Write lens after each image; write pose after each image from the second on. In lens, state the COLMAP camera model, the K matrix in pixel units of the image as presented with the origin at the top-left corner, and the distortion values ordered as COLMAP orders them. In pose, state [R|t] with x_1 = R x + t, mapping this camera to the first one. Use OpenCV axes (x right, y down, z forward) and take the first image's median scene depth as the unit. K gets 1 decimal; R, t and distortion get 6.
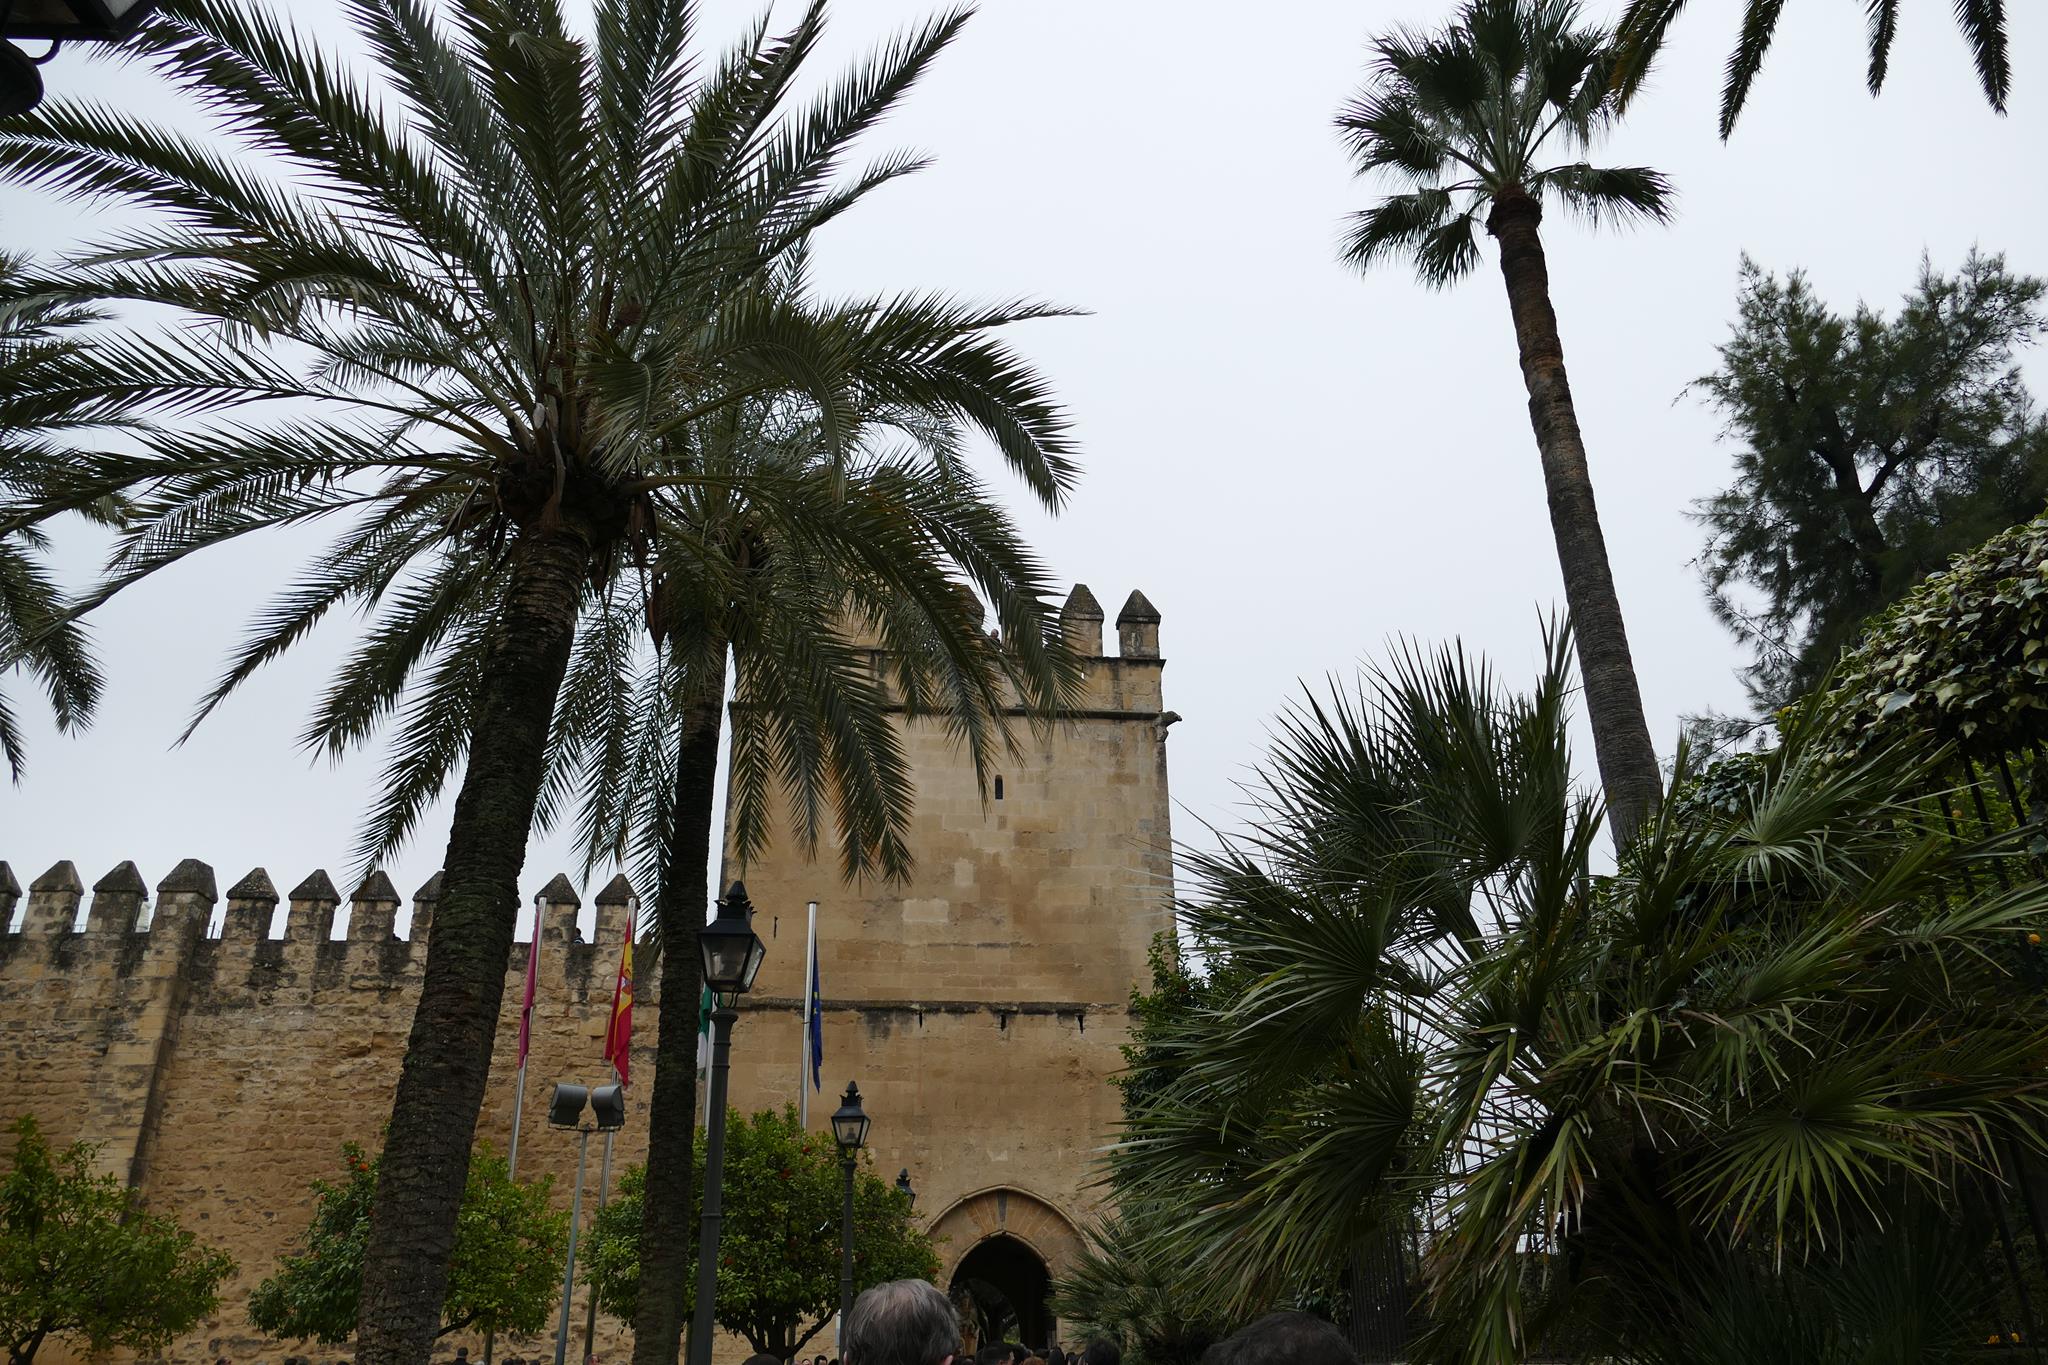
lens RADIAL K [[1453.8, 0, 1024.0], [0, 1453.8, 682.5], [0, 0, 1]] dist [-0.009282, -0.001737]
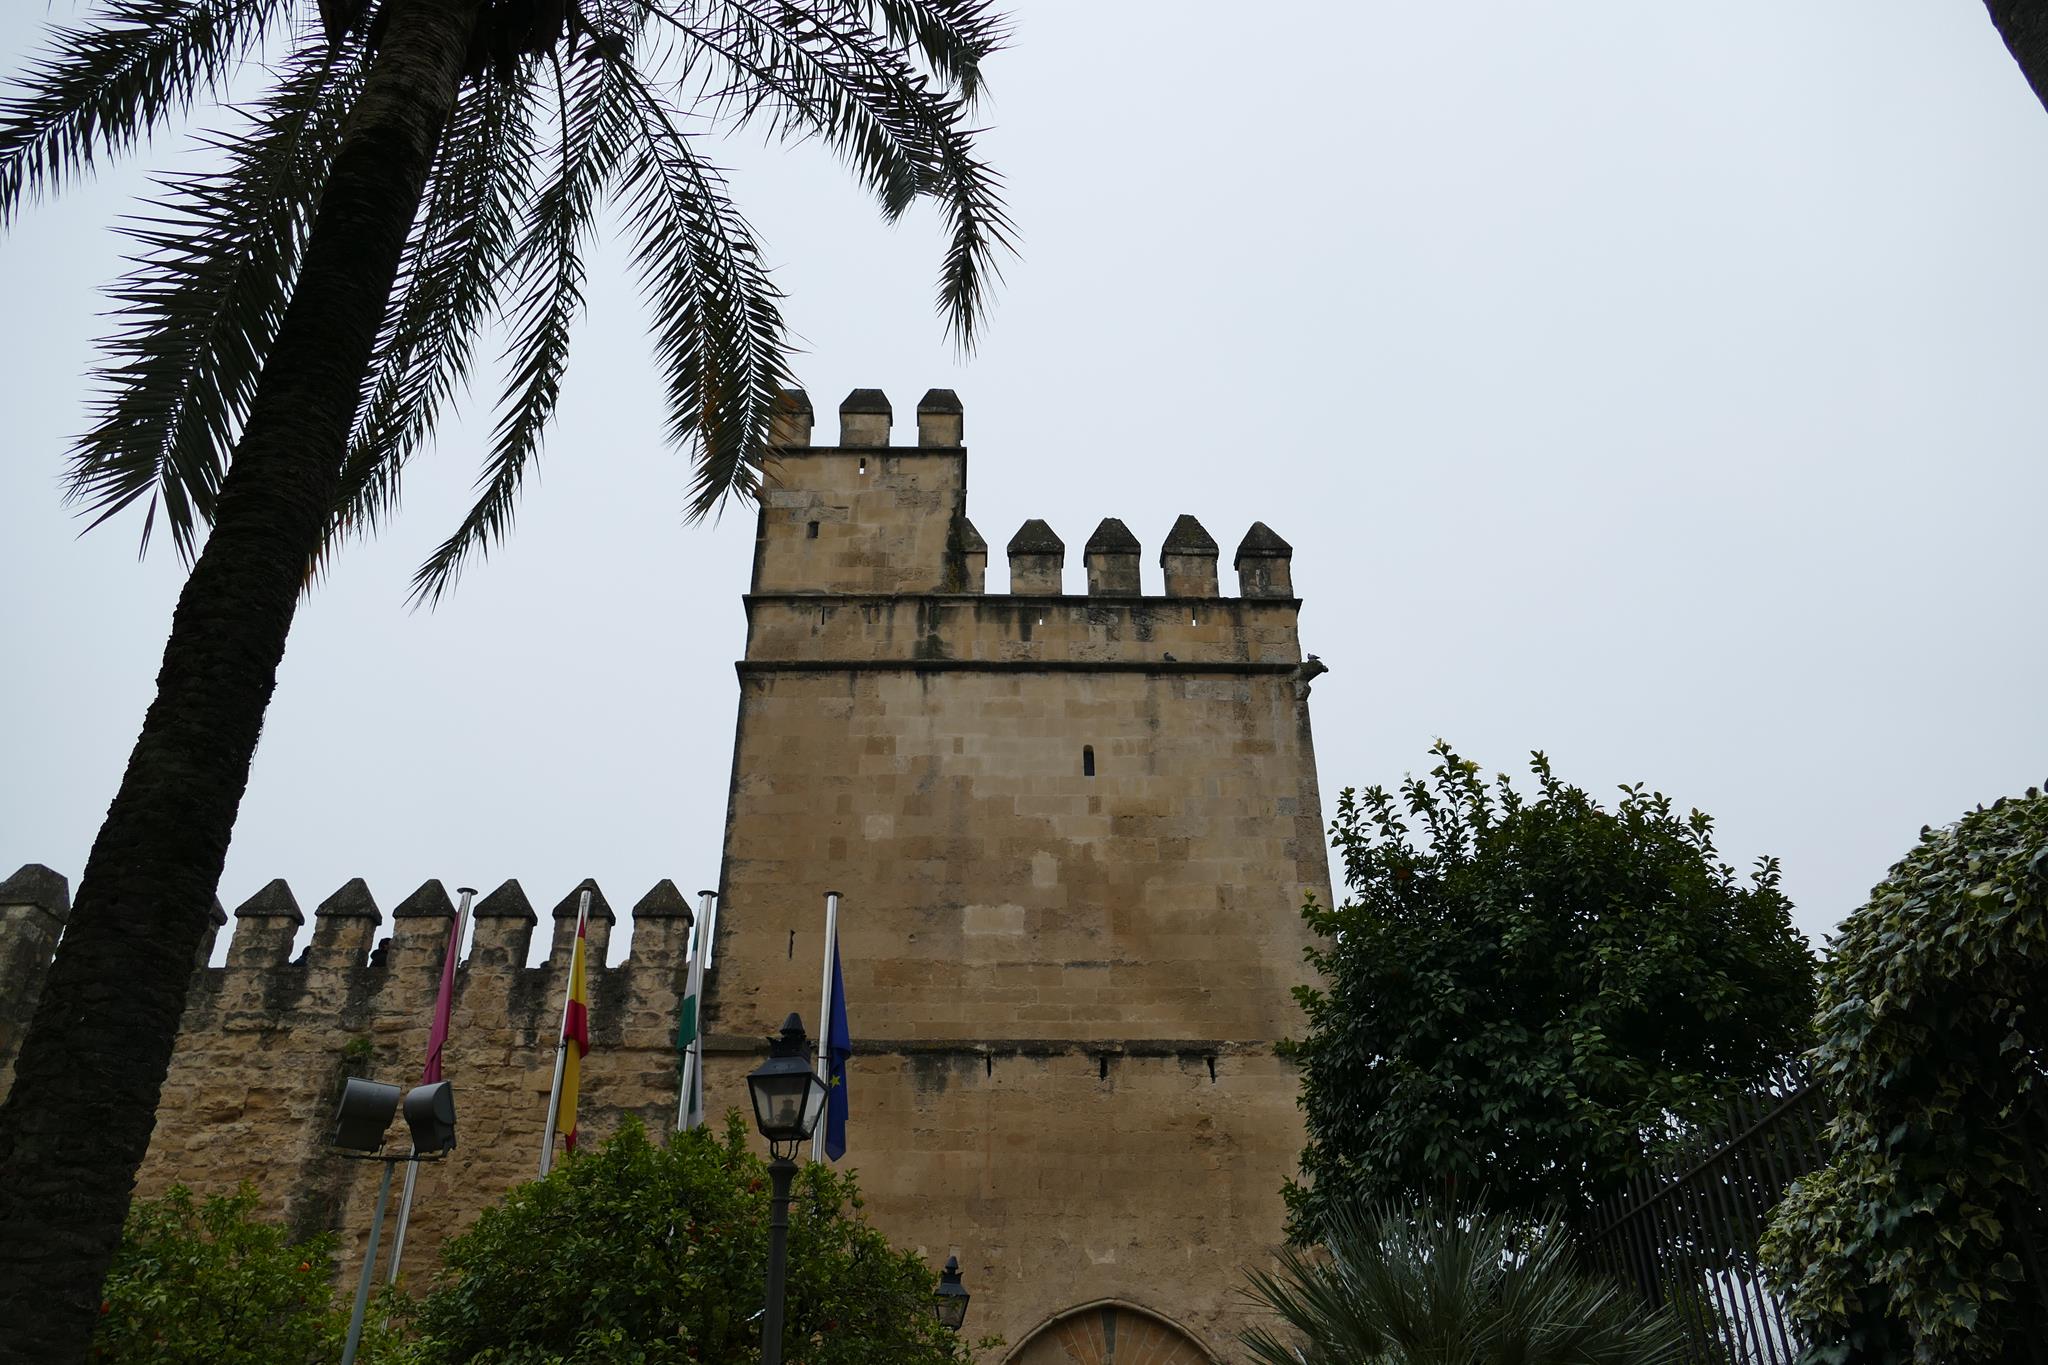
lens RADIAL K [[1453.8, 0, 1024.0], [0, 1453.8, 682.5], [0, 0, 1]] dist [-0.009282, -0.001737]
pose [[0.997015, -0.034964, -0.068844, 0.002761], [0.027585, 0.994053, -0.105350, 0.118050], [0.072118, 0.103136, 0.992049, 0.261806]]
